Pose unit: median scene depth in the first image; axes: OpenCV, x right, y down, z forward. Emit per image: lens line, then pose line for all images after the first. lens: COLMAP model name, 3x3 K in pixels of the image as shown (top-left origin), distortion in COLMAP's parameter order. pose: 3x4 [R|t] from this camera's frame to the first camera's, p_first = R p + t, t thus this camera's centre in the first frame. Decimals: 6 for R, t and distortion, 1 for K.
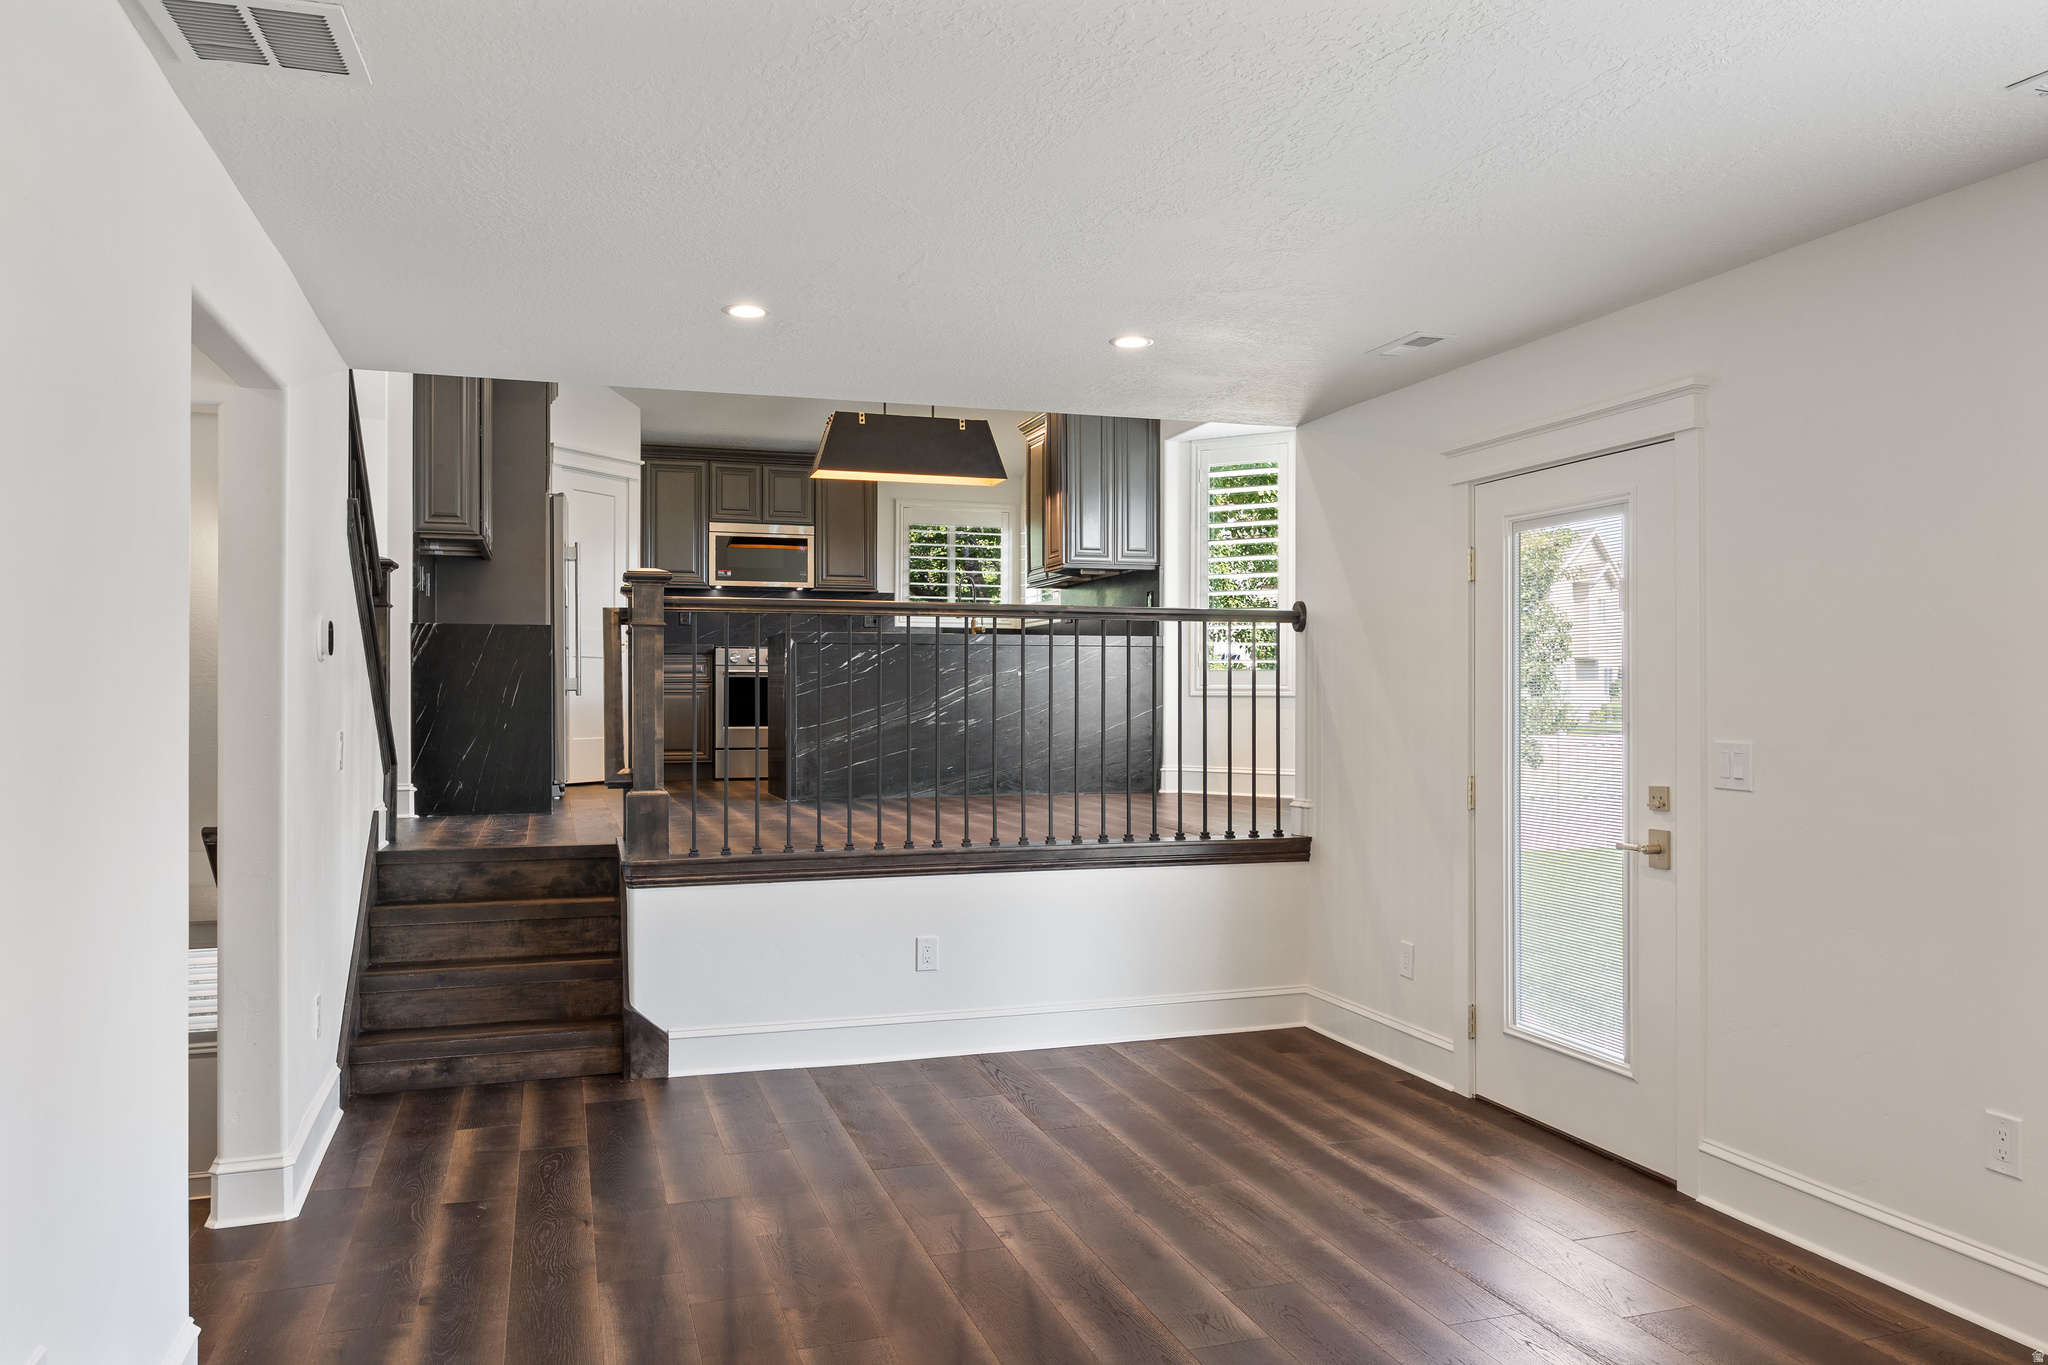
lens RADIAL K [[1474.5, 0, 1024.0], [0, 1474.5, 682.5], [0, 0, 1]] dist [0.000339, 0.000037]
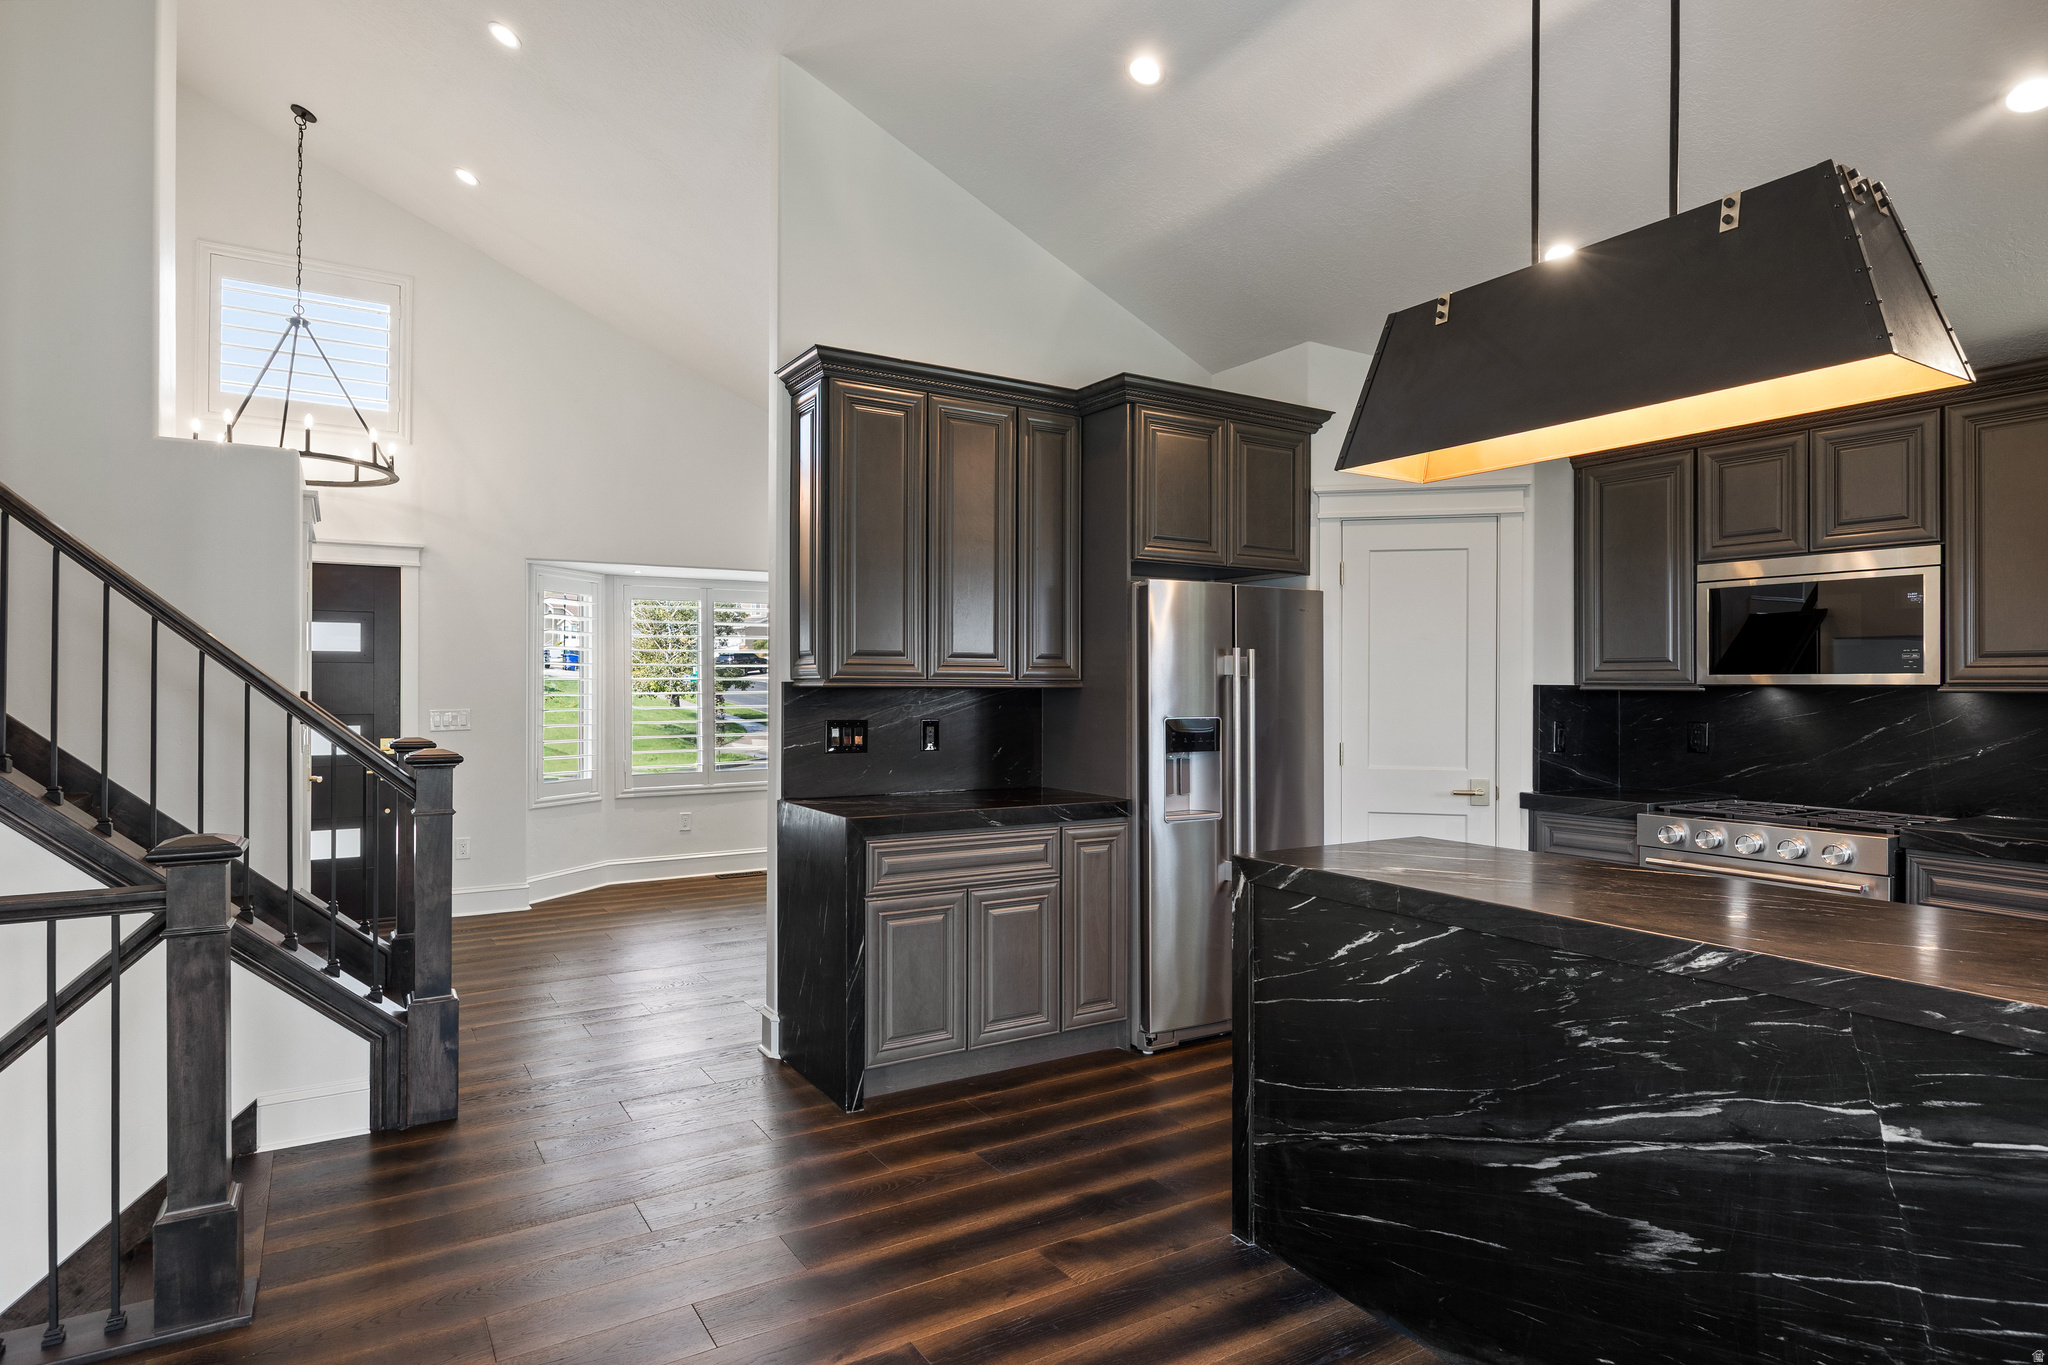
lens RADIAL K [[1121.5, 0, 1024.0], [0, 1121.5, 682.5], [0, 0, 1]] dist [-0.001033, -0.000174]
pose [[0.240476, -0.002806, -0.970651, 0.129994], [0.004696, 0.999987, -0.001727, -0.073567], [0.970644, -0.004143, 0.240486, 0.734721]]
